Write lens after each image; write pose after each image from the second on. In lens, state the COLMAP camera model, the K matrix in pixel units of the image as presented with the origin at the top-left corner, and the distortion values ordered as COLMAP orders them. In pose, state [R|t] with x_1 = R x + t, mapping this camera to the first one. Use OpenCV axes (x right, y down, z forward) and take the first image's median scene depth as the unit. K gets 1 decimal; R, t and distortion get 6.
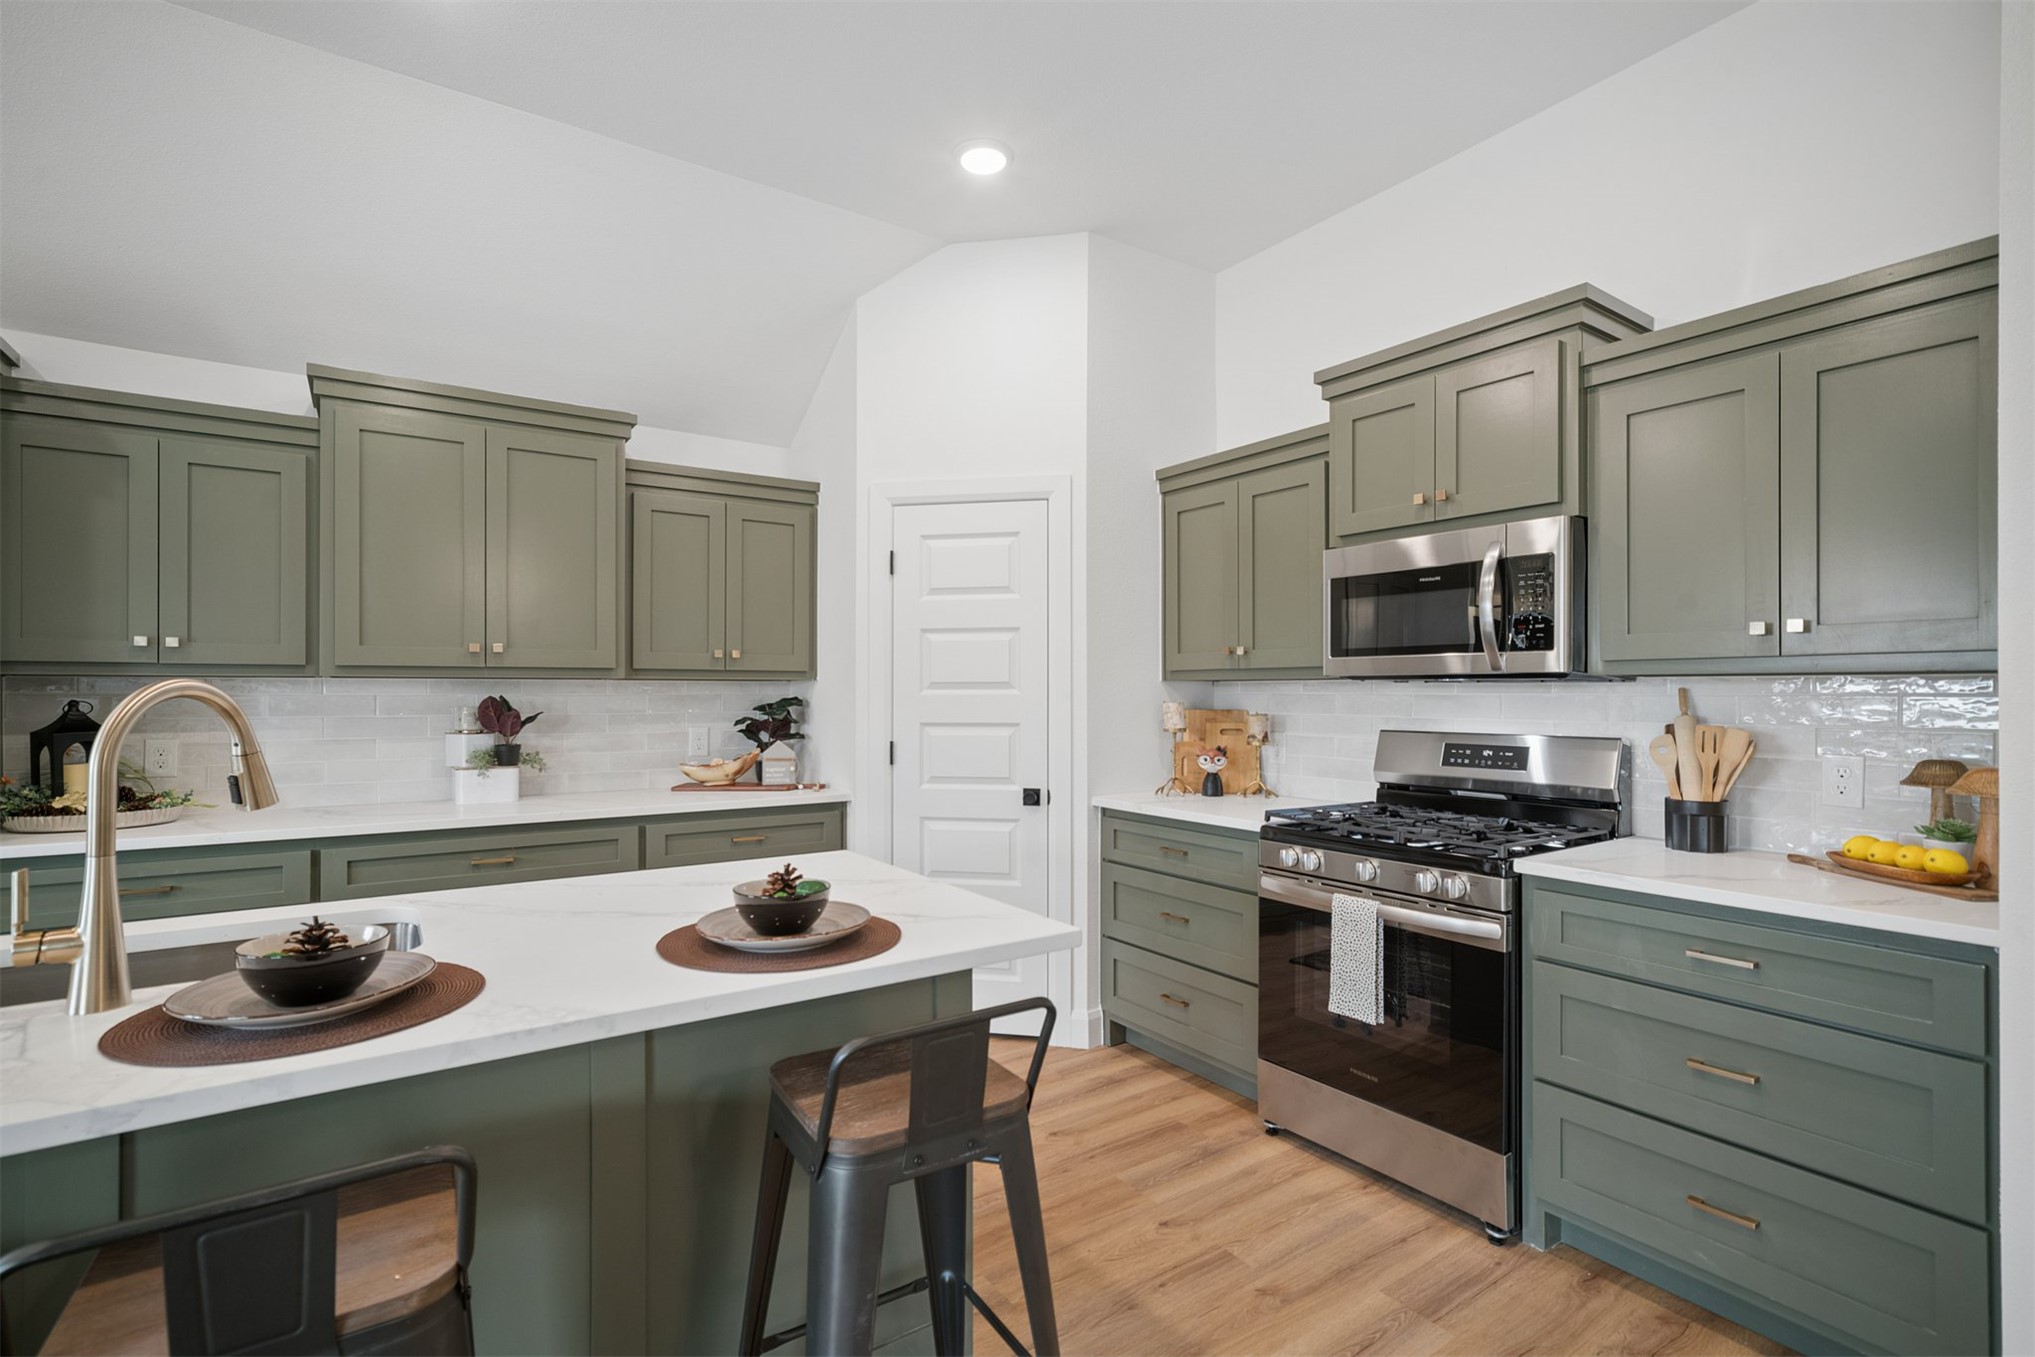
lens RADIAL K [[941.6, 0, 1023.7], [0, 941.6, 683.4], [0, 0, 1]] dist [-0.020073, 0.013117]
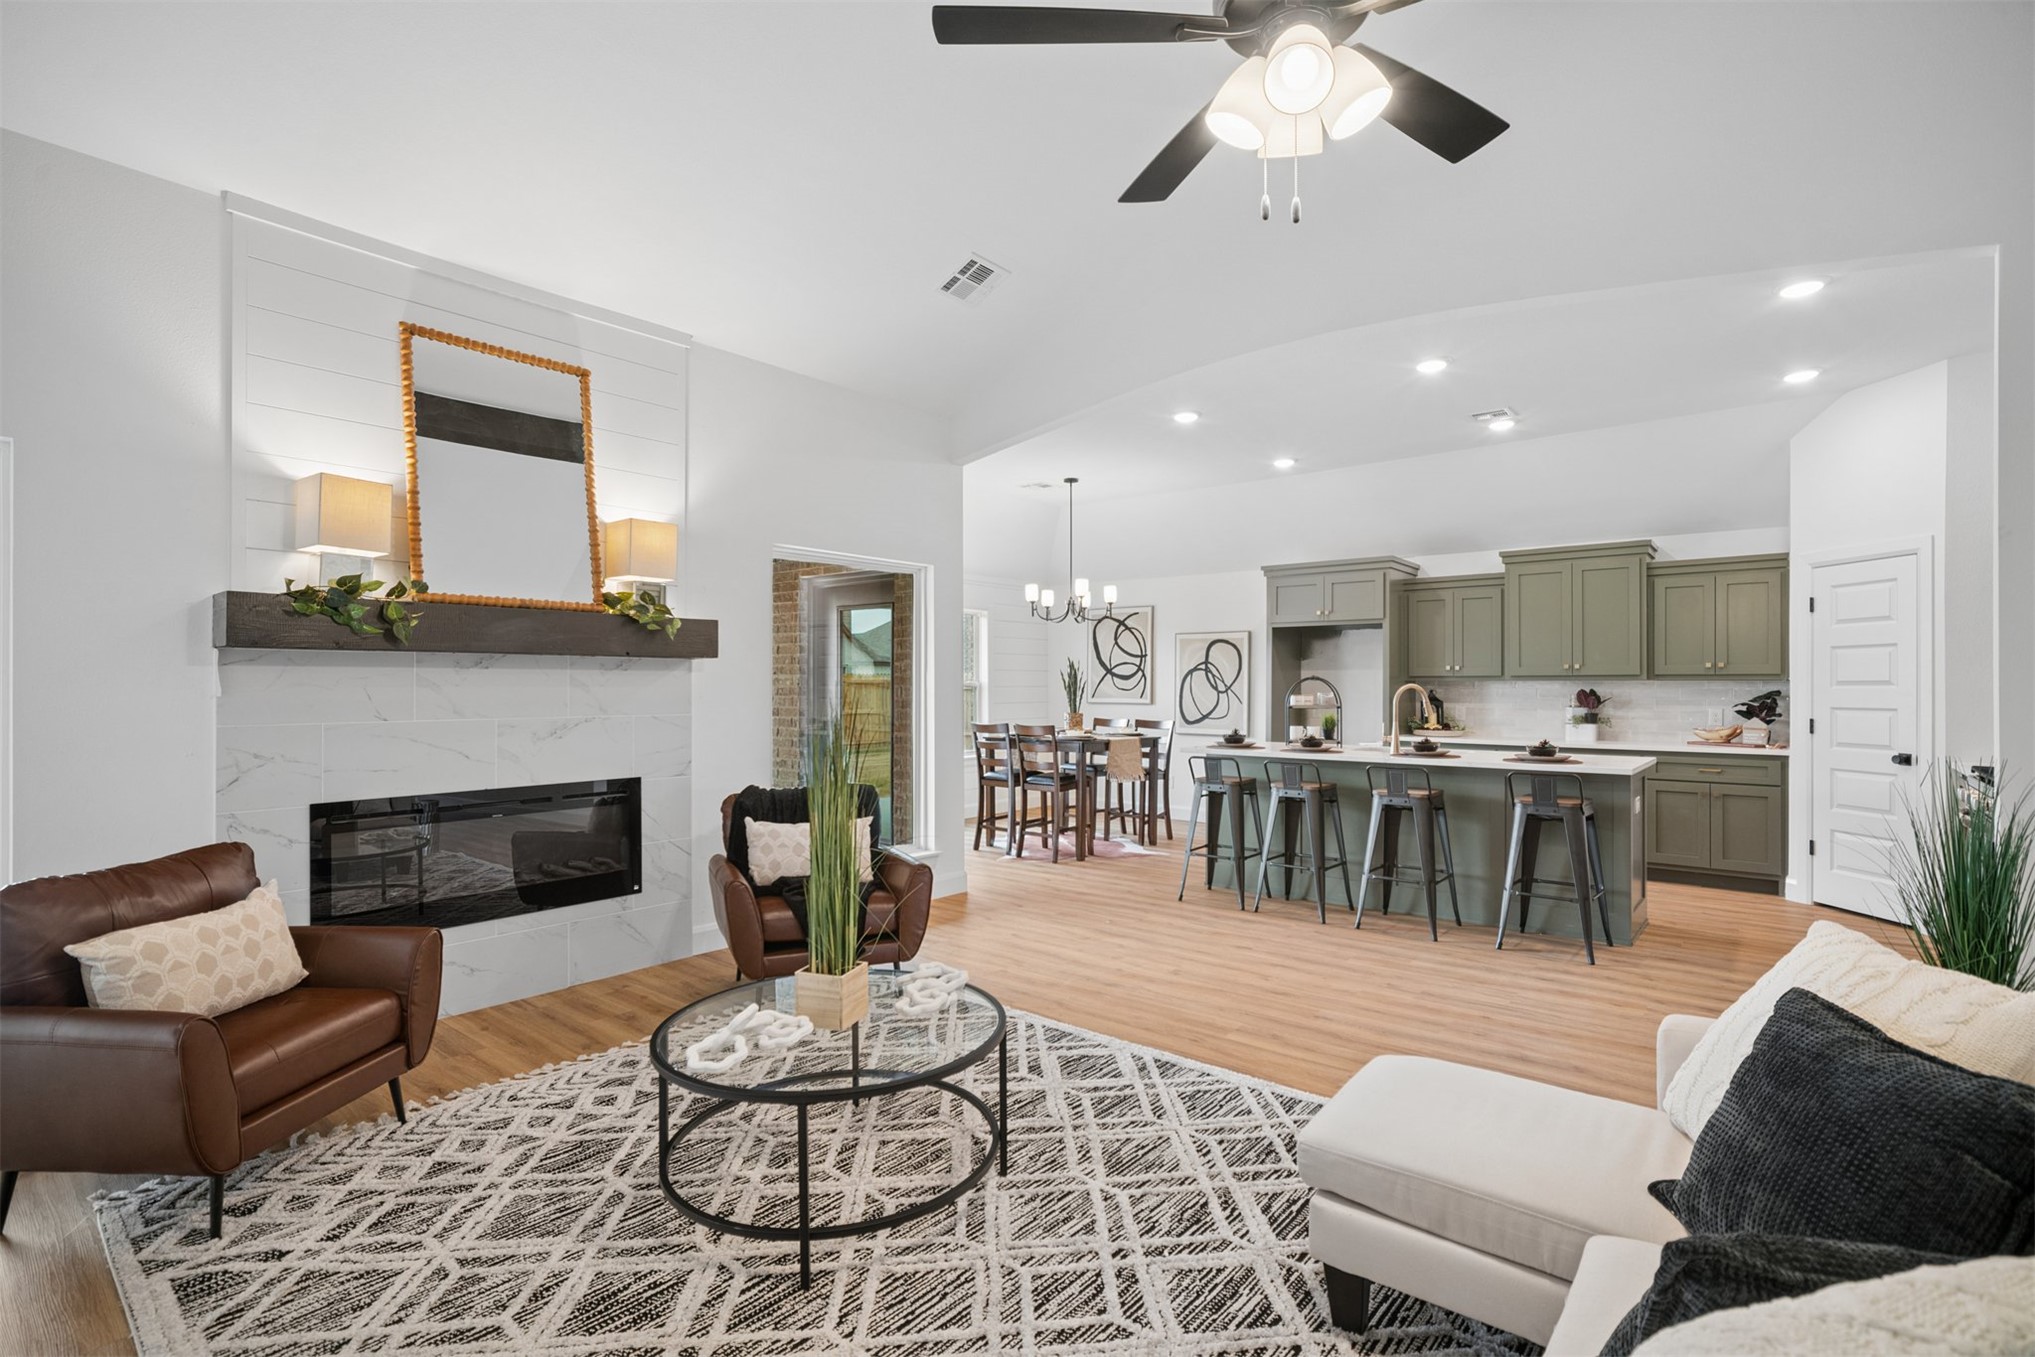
lens RADIAL K [[944.6, 0, 1029.8], [0, 944.6, 689.7], [0, 0, 1]] dist [-0.019453, 0.014475]
pose [[0.280173, 0.004004, -0.959941, 1.088286], [0.008726, 0.999939, 0.006718, -0.009679], [0.959910, -0.010259, 0.280121, -0.753429]]
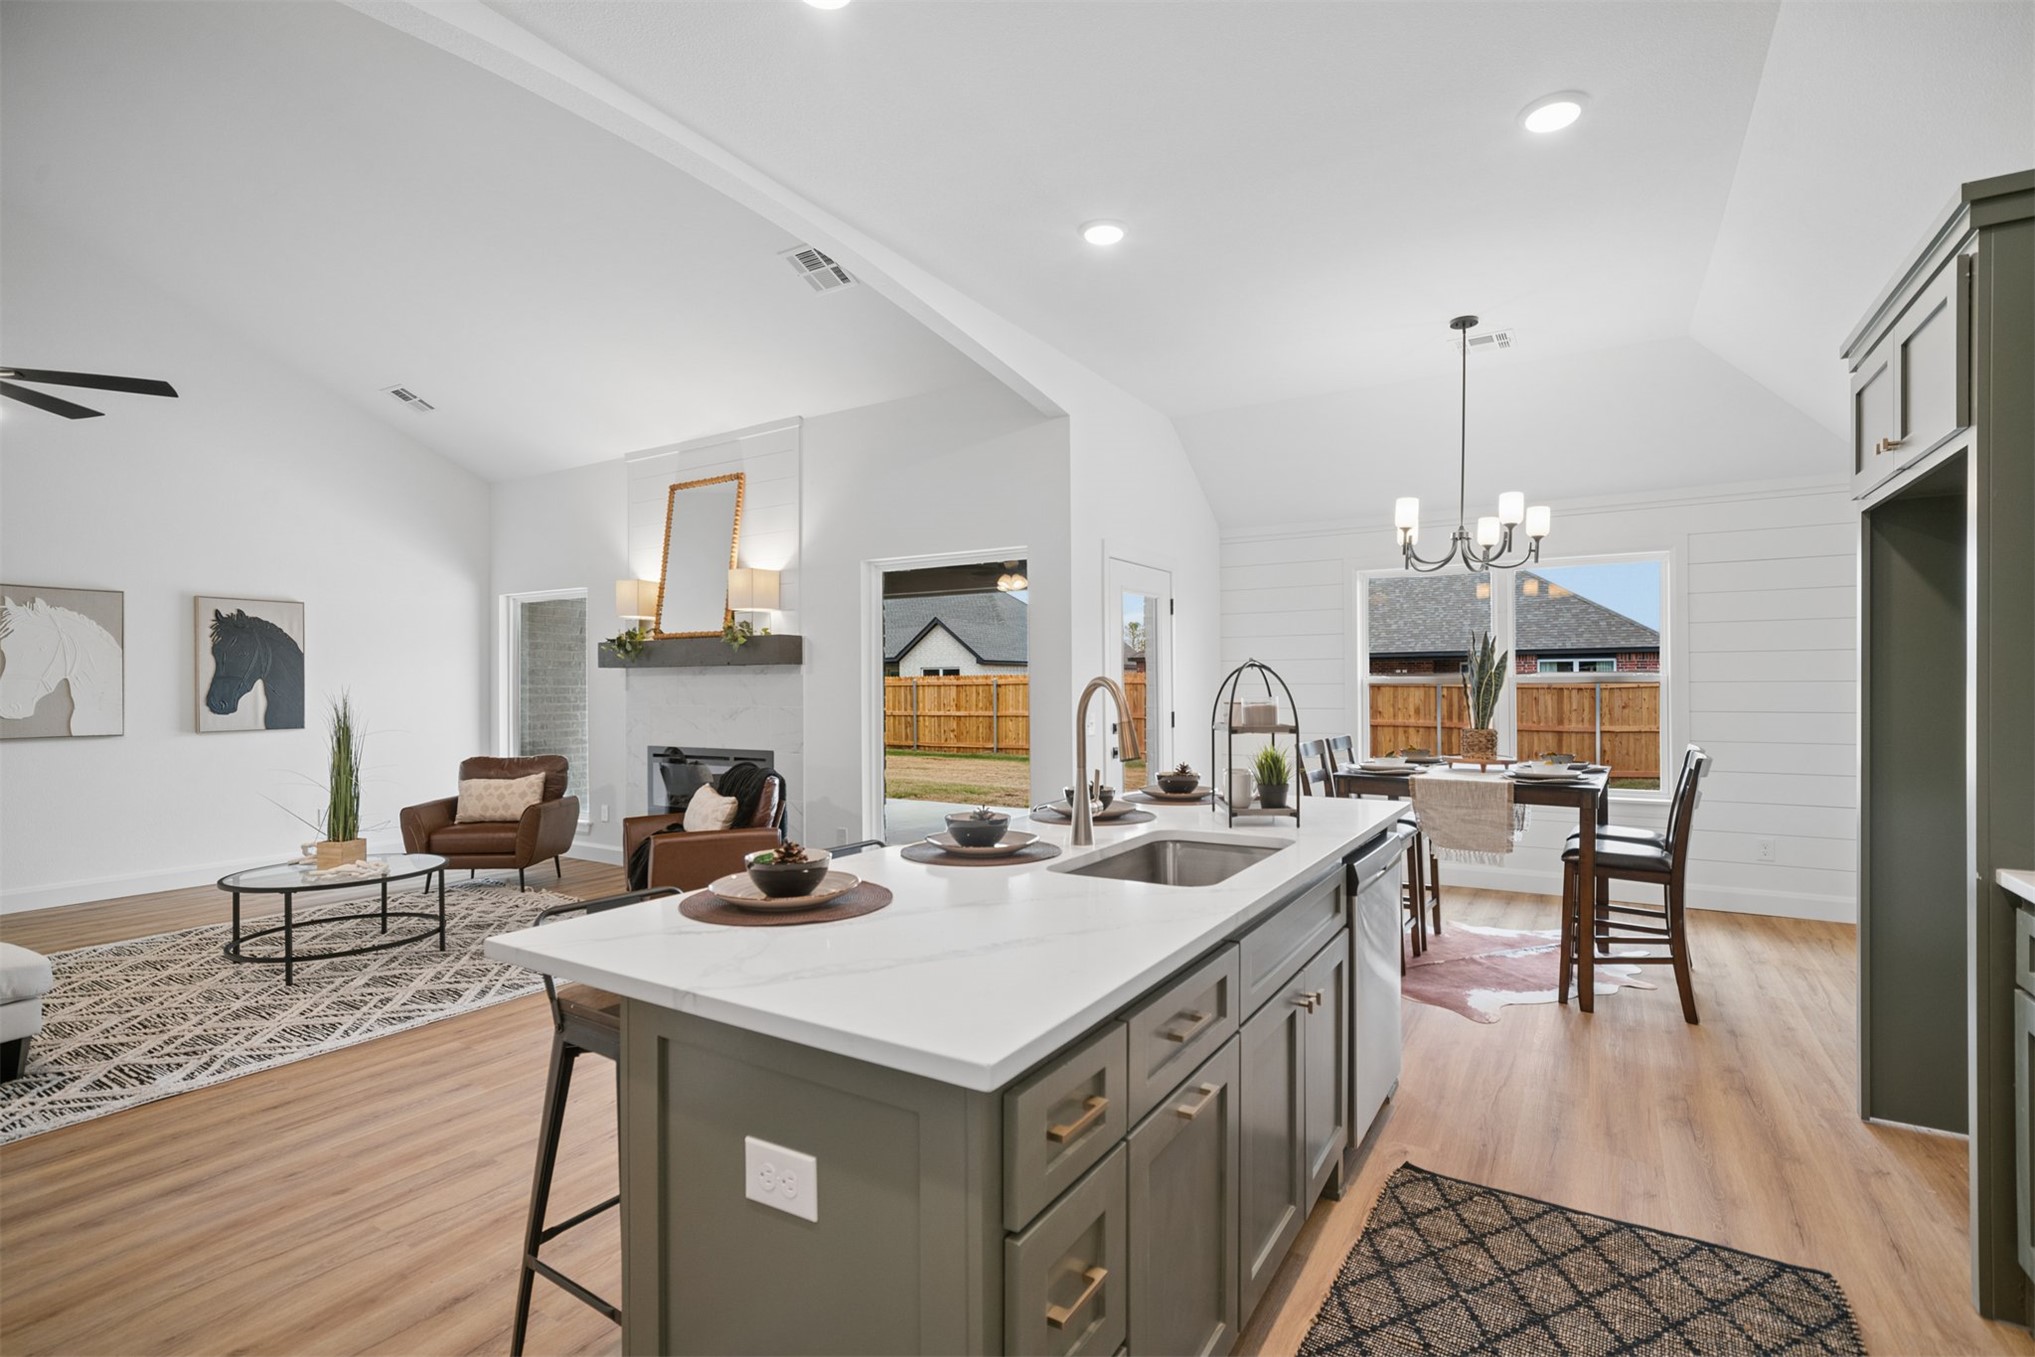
lens RADIAL K [[941.6, 0, 1023.7], [0, 941.6, 683.4], [0, 0, 1]] dist [-0.020073, 0.013117]
pose [[-0.909943, 0.004093, -0.414714, -0.019120], [0.009289, 0.999902, -0.010514, 0.010044], [0.414630, -0.013419, -0.909891, 0.969945]]
